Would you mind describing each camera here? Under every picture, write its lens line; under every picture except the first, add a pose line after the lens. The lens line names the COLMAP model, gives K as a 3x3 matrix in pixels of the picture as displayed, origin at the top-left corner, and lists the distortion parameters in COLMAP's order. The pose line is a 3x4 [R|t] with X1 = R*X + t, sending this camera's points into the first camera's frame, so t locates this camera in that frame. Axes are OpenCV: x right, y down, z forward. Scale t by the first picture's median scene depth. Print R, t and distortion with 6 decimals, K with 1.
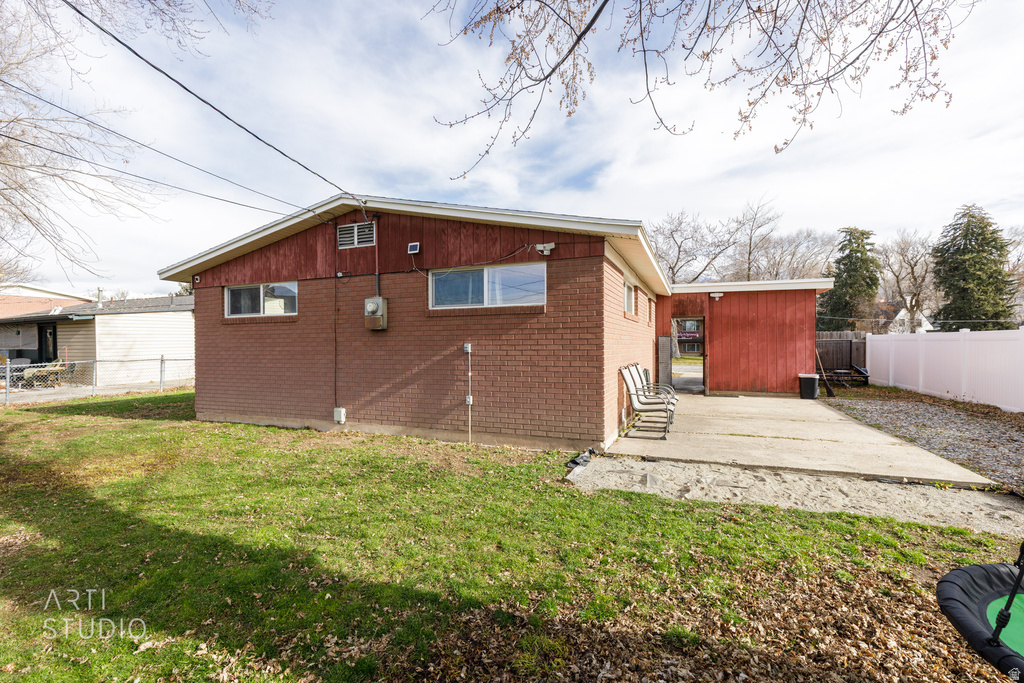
lens RADIAL K [[463.3, 0, 511.3], [0, 463.3, 346.2], [0, 0, 1]] dist [0.010621, -0.001786]
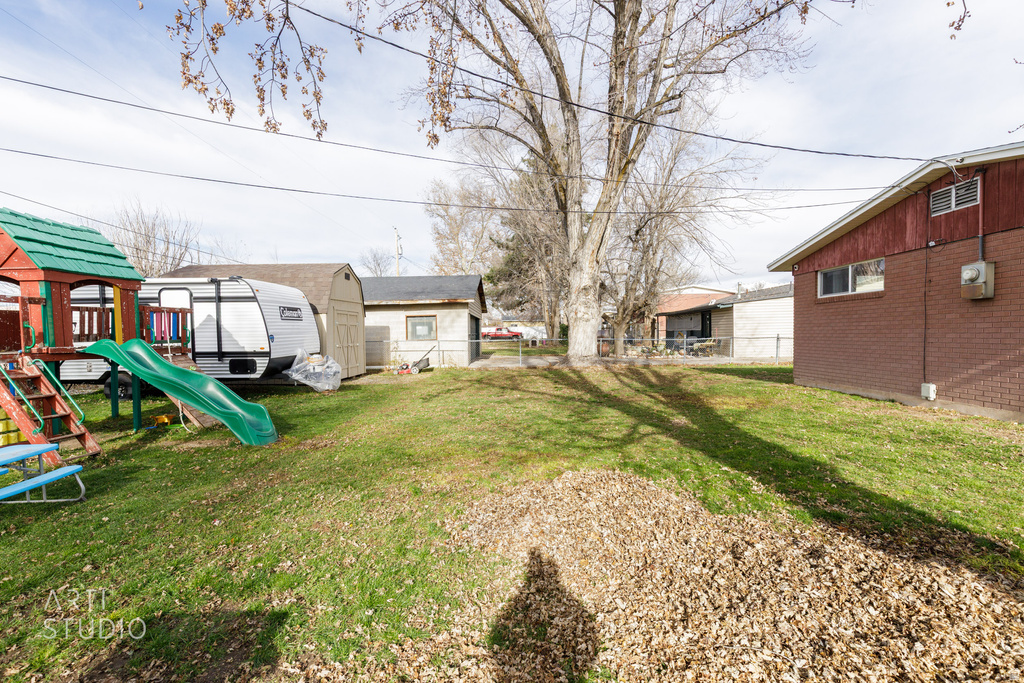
lens RADIAL K [[463.3, 0, 512.4], [0, 463.3, 345.3], [0, 0, 1]] dist [0.010621, -0.001786]
pose [[0.376753, 0.025724, -0.925956, 0.121909], [0.003349, 0.999570, 0.029132, 0.014078], [0.926308, -0.014076, 0.376505, -0.098685]]
